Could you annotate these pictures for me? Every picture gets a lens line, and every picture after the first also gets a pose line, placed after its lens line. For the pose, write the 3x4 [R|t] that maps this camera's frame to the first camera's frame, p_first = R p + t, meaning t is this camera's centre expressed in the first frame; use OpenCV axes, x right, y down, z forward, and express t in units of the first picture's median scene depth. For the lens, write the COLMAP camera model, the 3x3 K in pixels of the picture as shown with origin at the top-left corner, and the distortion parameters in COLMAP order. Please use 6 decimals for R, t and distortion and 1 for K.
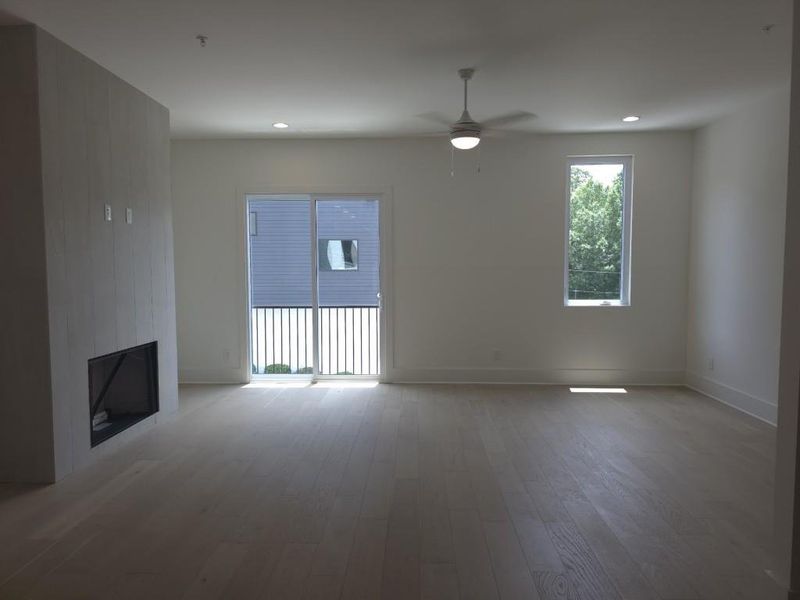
lens RADIAL K [[538.5, 0, 401.8], [0, 538.5, 301.4], [0, 0, 1]] dist [0.088379, -0.083626]
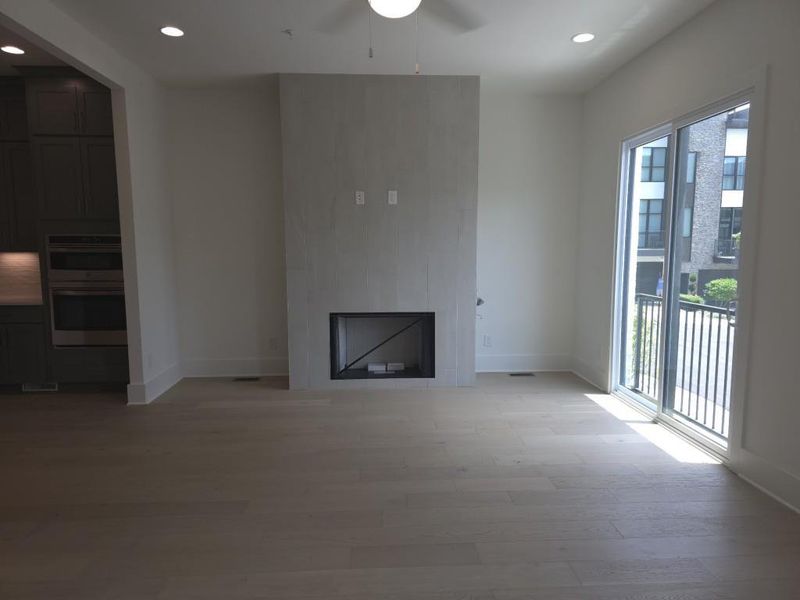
lens RADIAL K [[538.5, 0, 401.8], [0, 538.5, 301.4], [0, 0, 1]] dist [0.088379, -0.083626]
pose [[0.076660, 0.106205, -0.991385, 0.656748], [-0.056847, 0.993159, 0.102000, -0.057961], [0.995435, 0.048538, 0.082173, 0.960650]]
